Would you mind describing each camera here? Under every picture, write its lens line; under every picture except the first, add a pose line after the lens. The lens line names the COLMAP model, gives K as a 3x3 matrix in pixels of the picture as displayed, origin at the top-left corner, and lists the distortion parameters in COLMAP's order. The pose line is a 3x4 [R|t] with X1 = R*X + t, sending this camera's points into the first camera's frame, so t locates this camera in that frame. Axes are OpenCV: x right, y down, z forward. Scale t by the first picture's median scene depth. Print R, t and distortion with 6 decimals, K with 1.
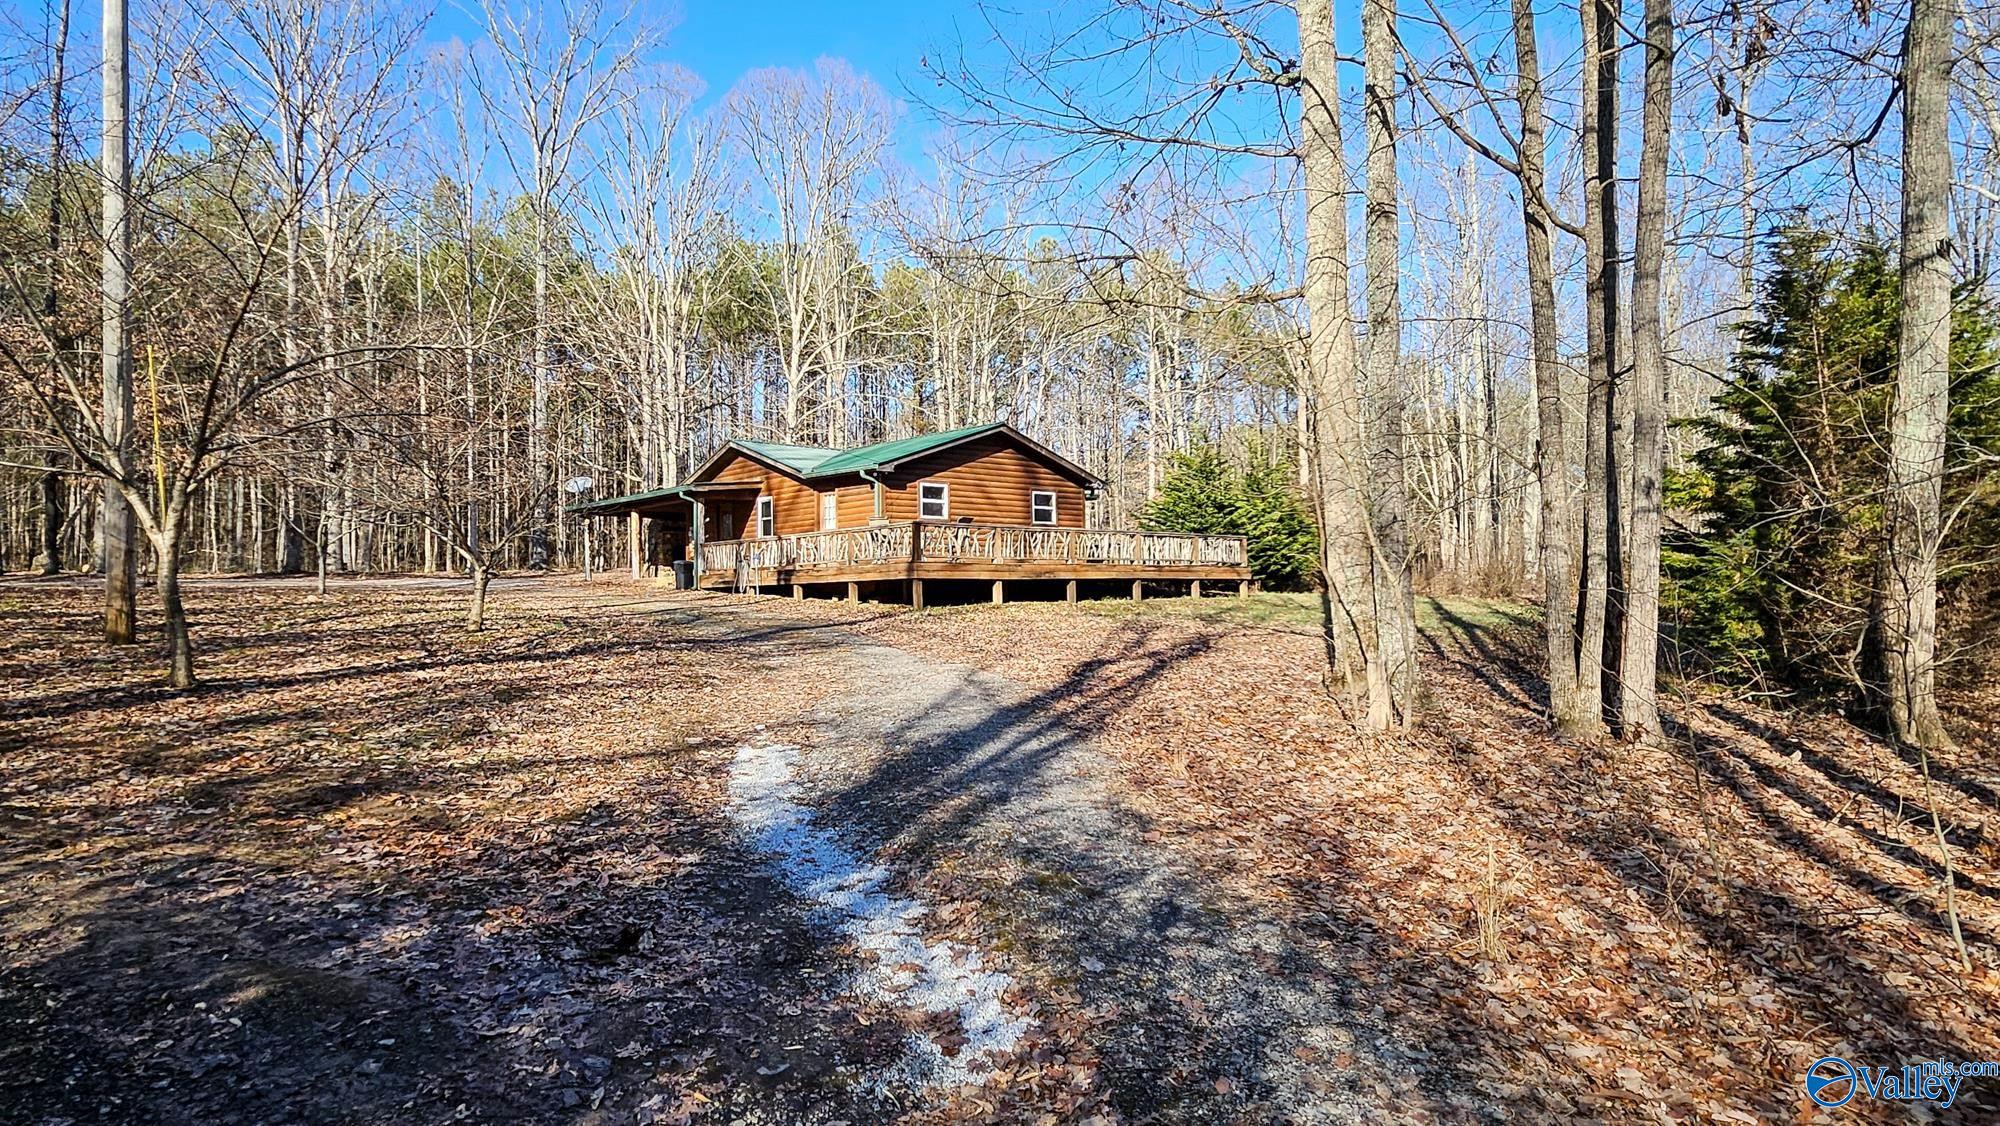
lens RADIAL K [[1044.8, 0, 995.1], [0, 1044.8, 568.7], [0, 0, 1]] dist [-0.002797, -0.000143]
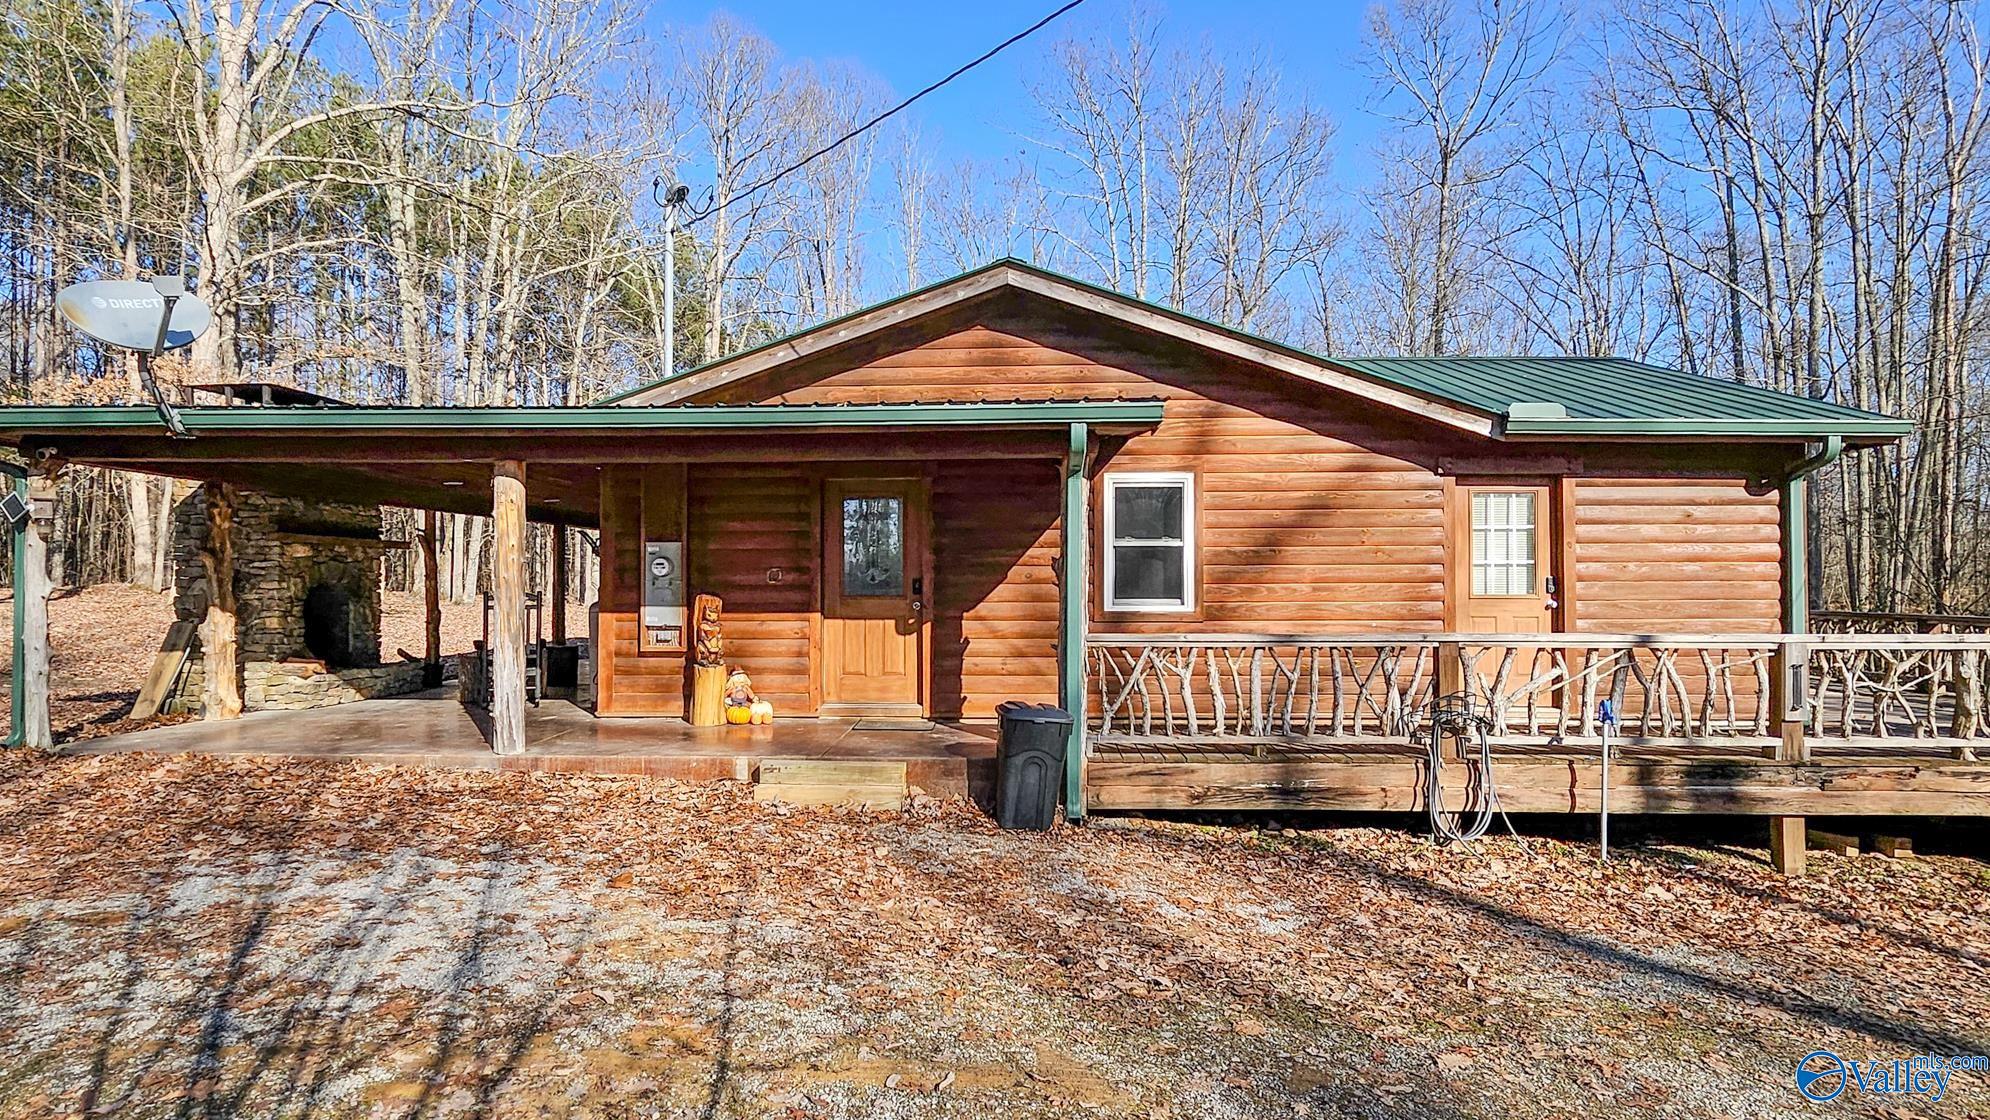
lens RADIAL K [[1039.6, 0, 995.9], [0, 1039.6, 567.1], [0, 0, 1]] dist [-0.002797, -0.000143]
pose [[0.724829, 0.028405, 0.688343, -0.460549], [-0.030887, 0.999485, -0.008720, -0.036741], [-0.688236, -0.014940, 0.725333, 0.805766]]
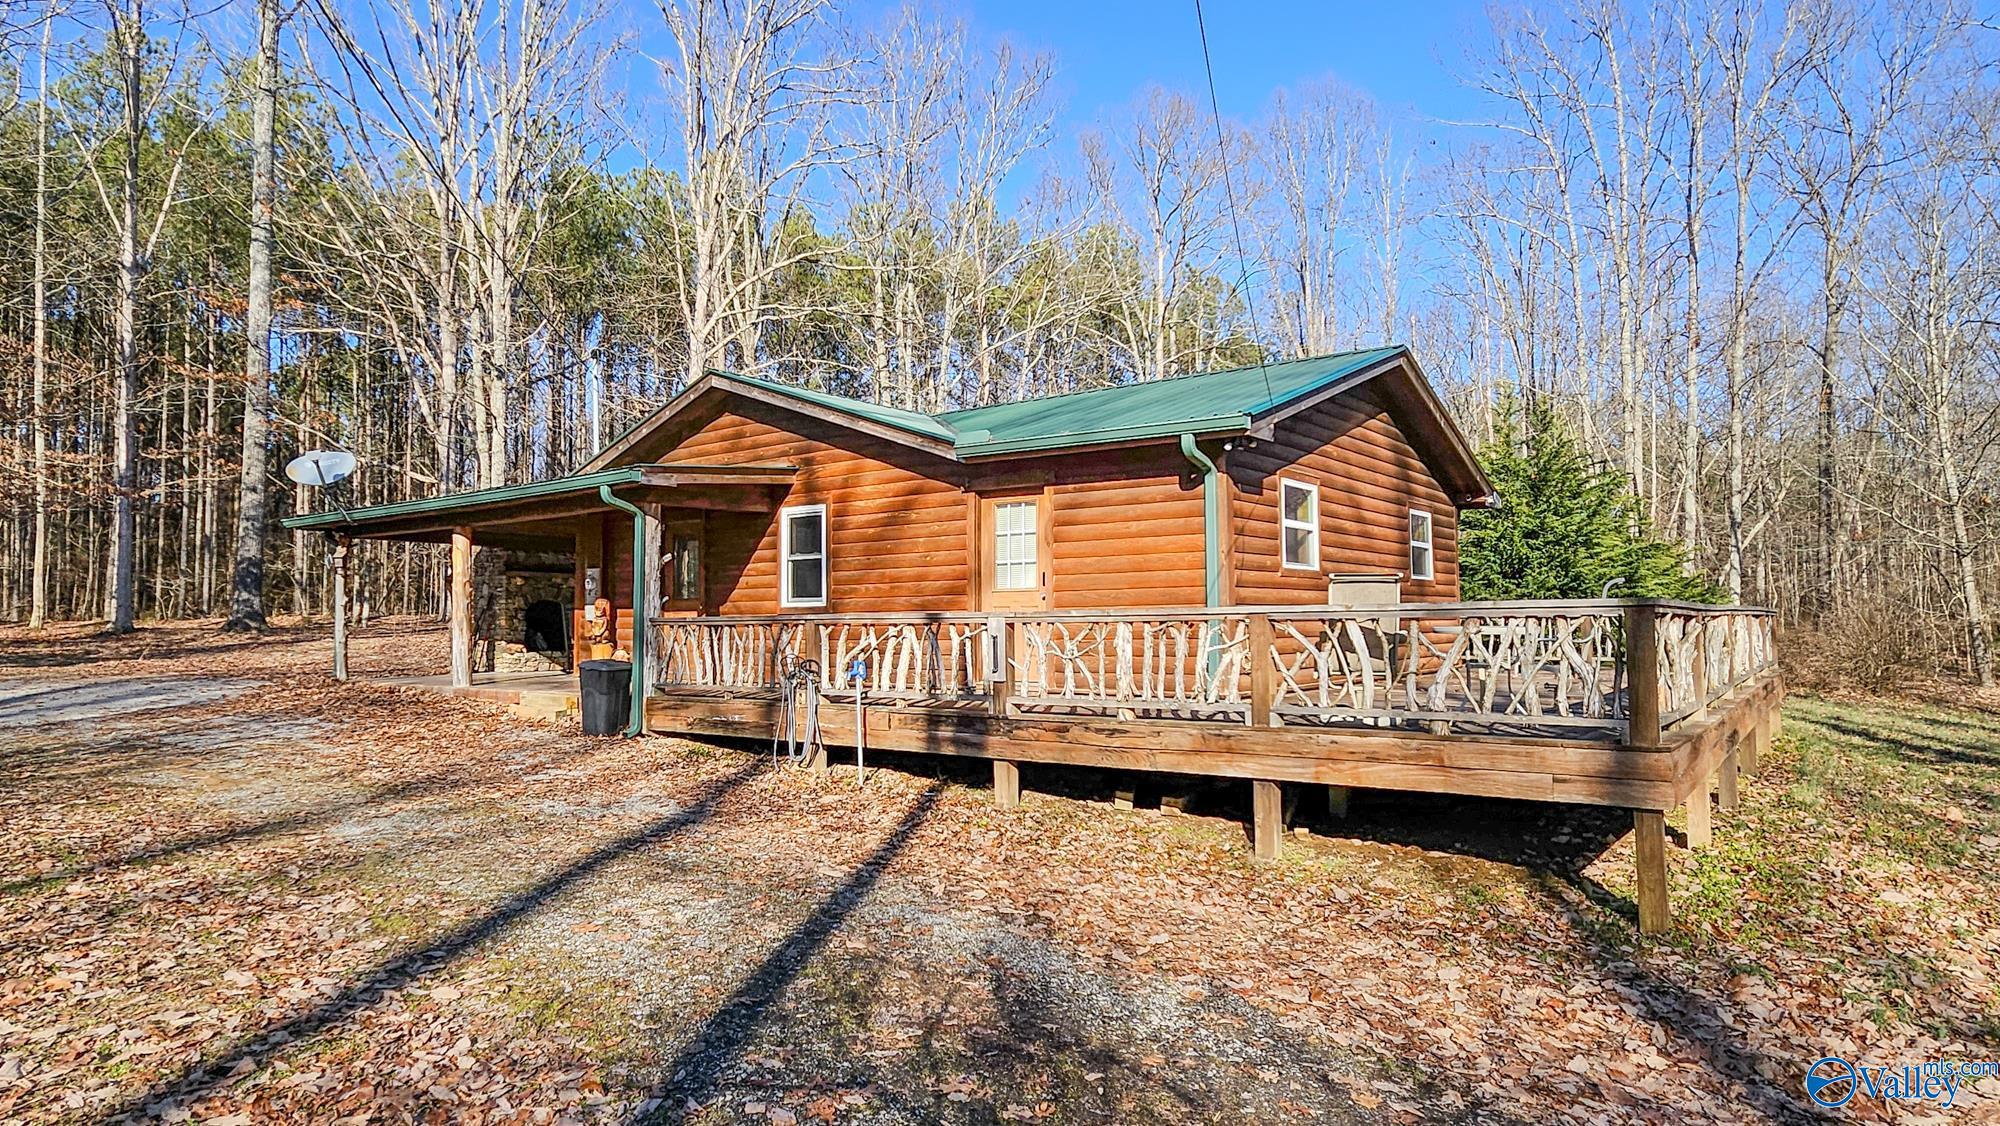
lens RADIAL K [[1044.8, 0, 1005.4], [0, 1044.8, 572.8], [0, 0, 1]] dist [-0.002797, -0.000143]
pose [[0.981464, 0.014403, 0.191106, -0.219834], [-0.010861, 0.999749, -0.019570, -0.033943], [-0.191340, 0.017132, 0.981374, 0.567539]]
